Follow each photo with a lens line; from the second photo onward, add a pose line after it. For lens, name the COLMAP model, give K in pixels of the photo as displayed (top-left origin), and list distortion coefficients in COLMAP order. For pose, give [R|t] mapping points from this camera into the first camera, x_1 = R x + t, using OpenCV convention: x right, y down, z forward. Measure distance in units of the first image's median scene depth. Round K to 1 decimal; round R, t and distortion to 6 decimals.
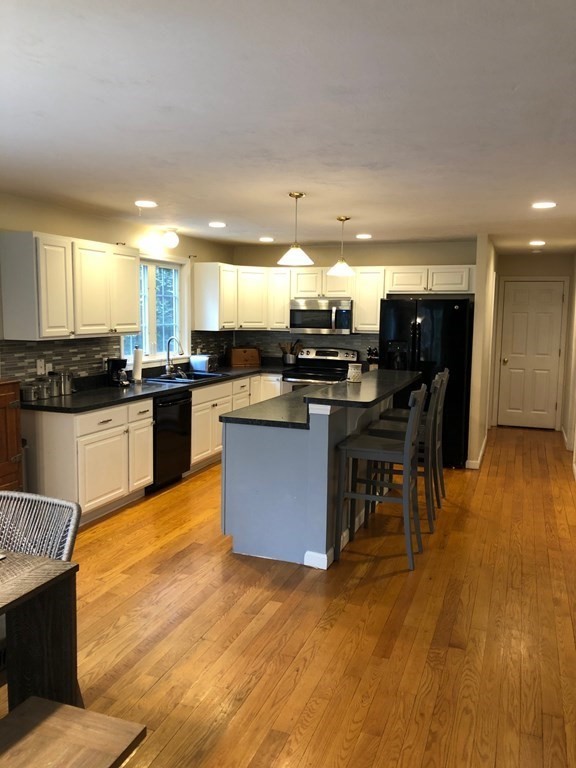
lens RADIAL K [[624.7, 0, 288.0], [0, 624.7, 384.0], [0, 0, 1]] dist [0.001354, 0.000104]
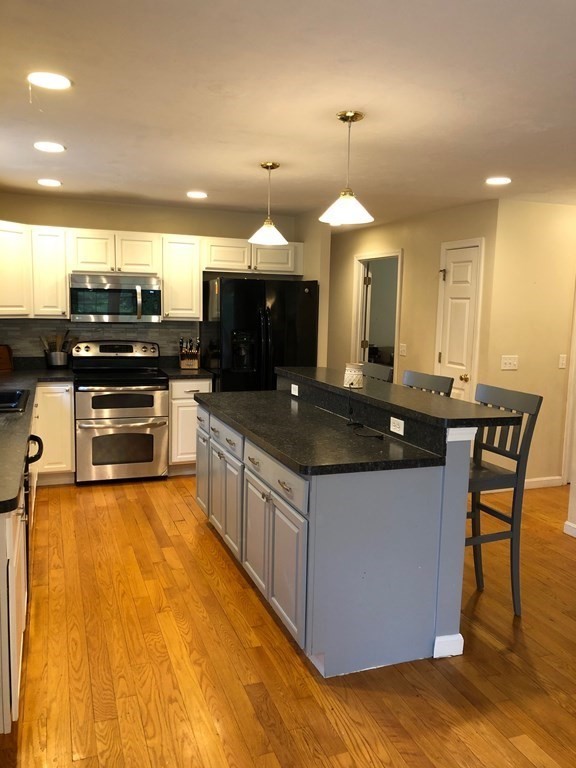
lens RADIAL K [[624.7, 0, 288.0], [0, 624.7, 384.0], [0, 0, 1]] dist [0.001354, 0.000104]
pose [[0.745947, -0.077276, 0.661506, -0.296176], [0.059590, 0.997006, 0.049271, -0.032997], [-0.663334, 0.002665, 0.748319, 0.326364]]
